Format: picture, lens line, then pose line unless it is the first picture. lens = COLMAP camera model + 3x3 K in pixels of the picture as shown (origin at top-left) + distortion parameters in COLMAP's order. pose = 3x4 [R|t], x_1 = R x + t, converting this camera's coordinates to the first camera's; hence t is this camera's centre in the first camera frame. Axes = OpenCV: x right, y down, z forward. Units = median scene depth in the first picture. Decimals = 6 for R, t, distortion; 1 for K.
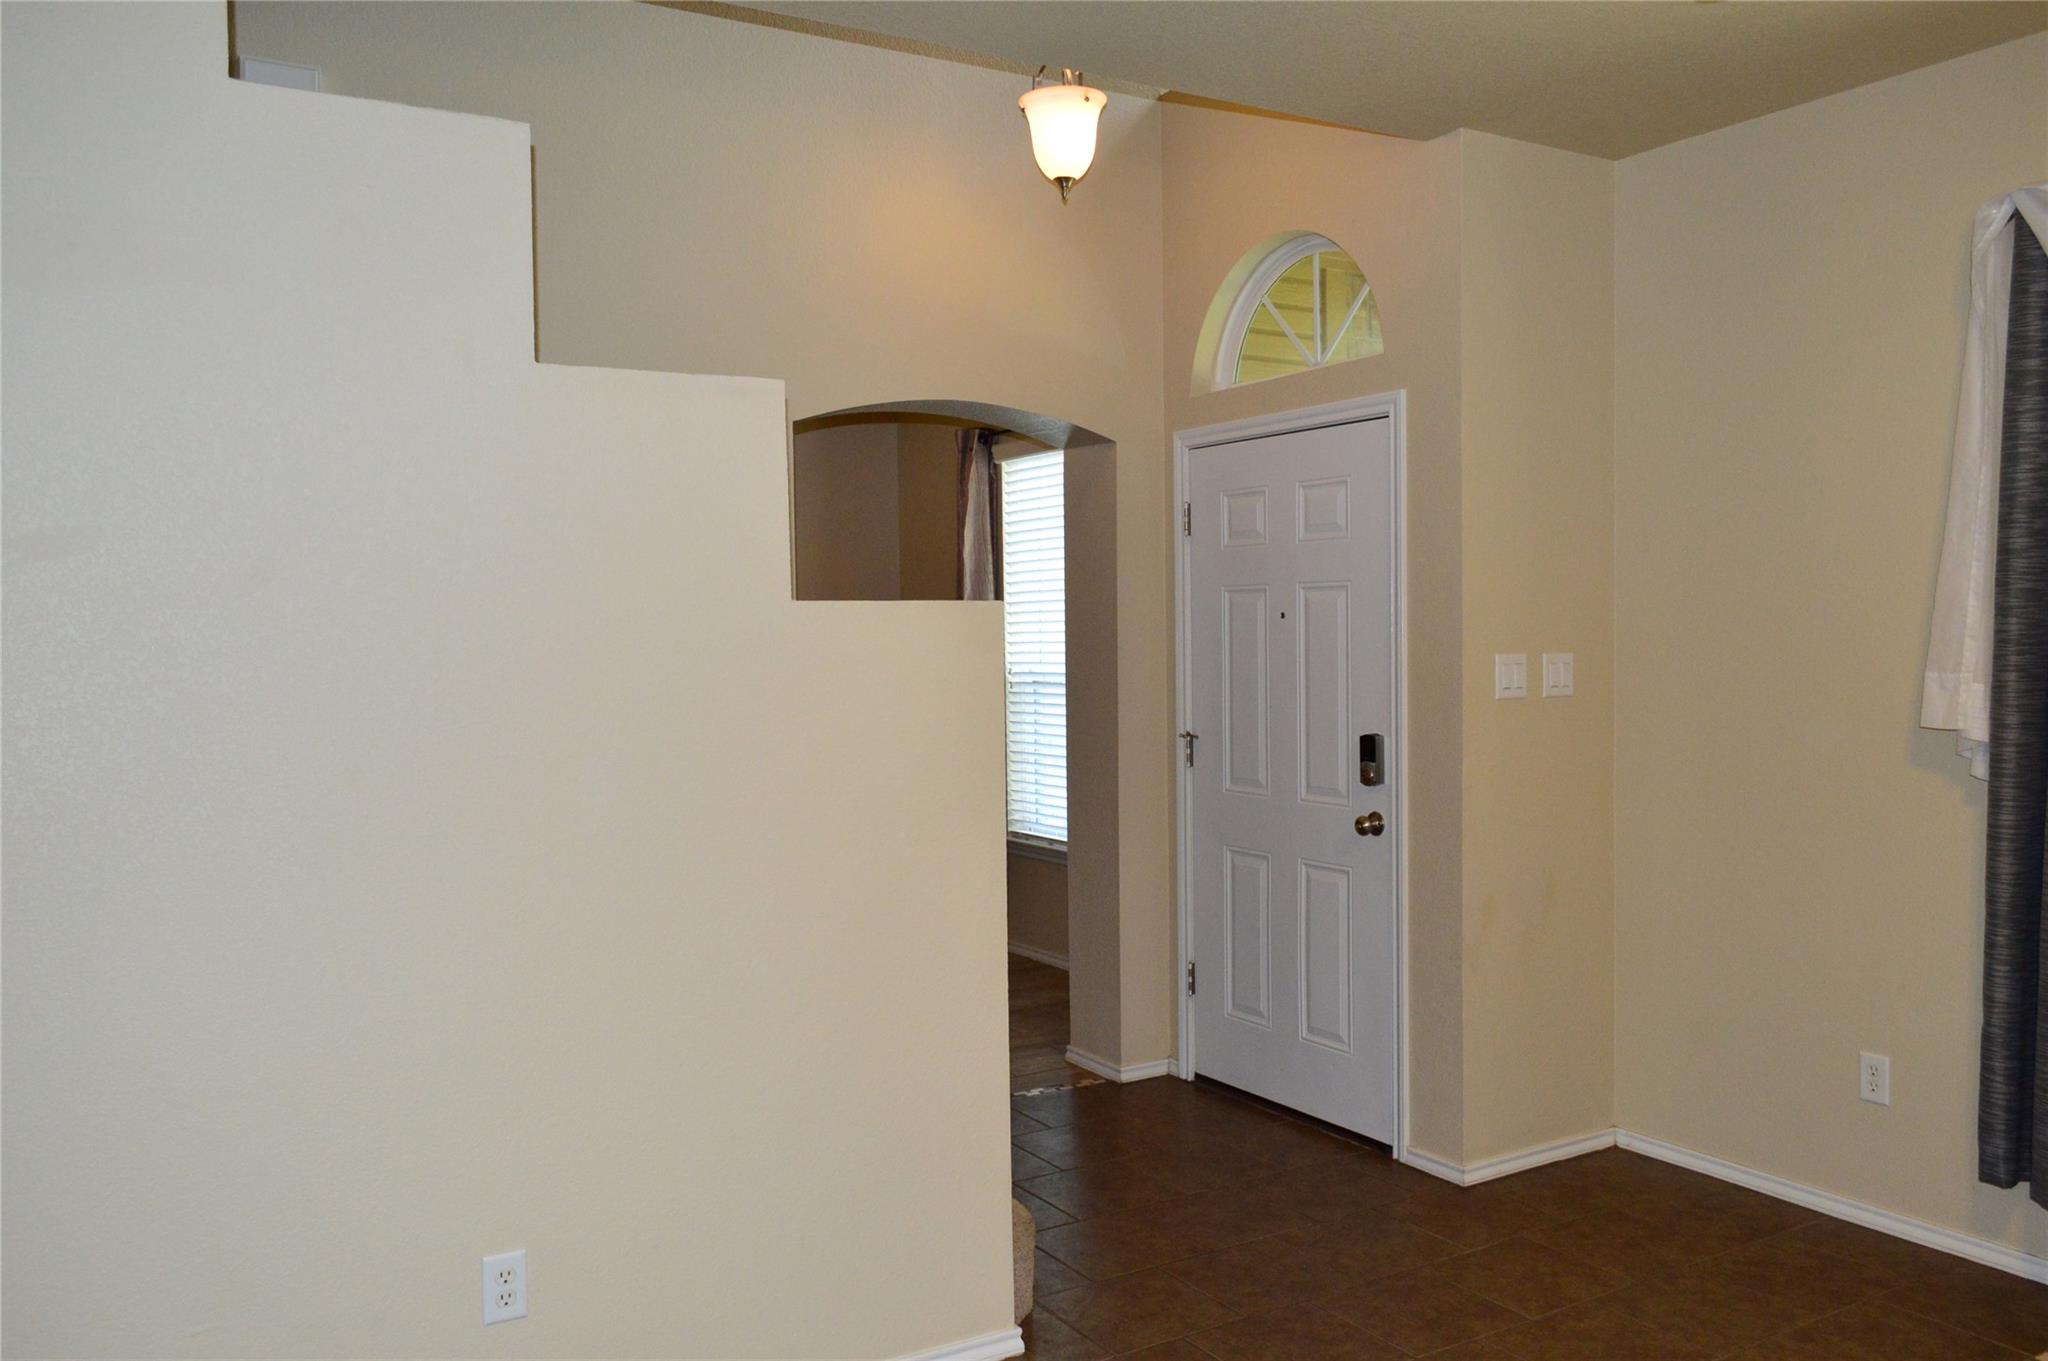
lens RADIAL K [[1613.4, 0, 1023.8], [0, 1613.4, 696.2], [0, 0, 1]] dist [-0.013892, 0.012822]
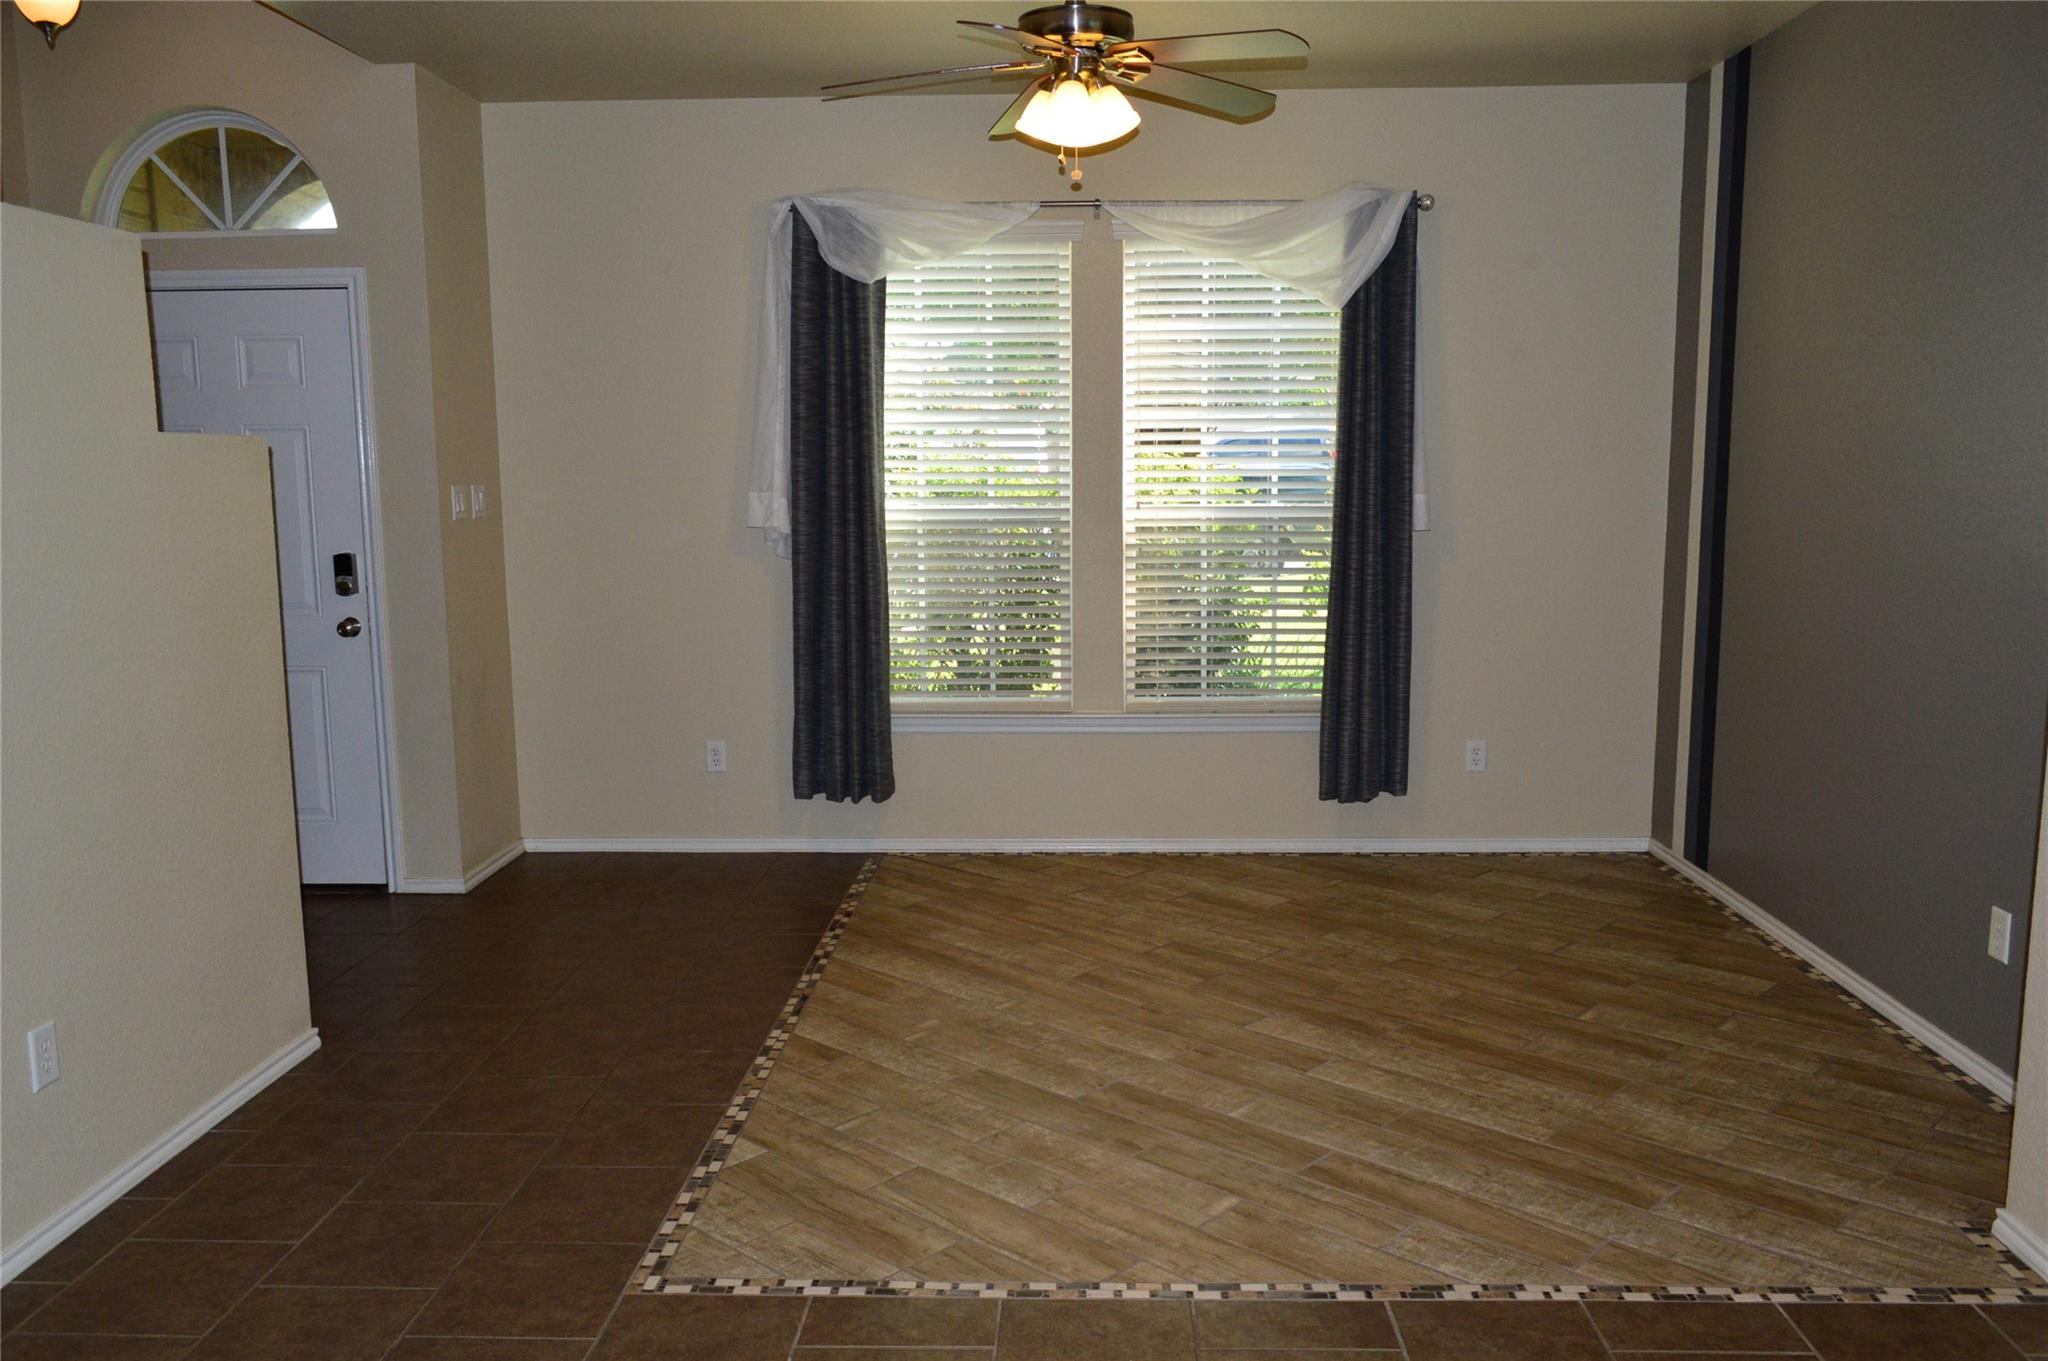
lens RADIAL K [[1613.4, 0, 1033.6], [0, 1613.4, 671.5], [0, 0, 1]] dist [-0.013892, 0.012822]
pose [[0.552955, -0.100641, 0.827110, -0.580465], [0.038075, 0.994693, 0.095578, 0.018660], [-0.832340, -0.021358, 0.553853, -0.116347]]
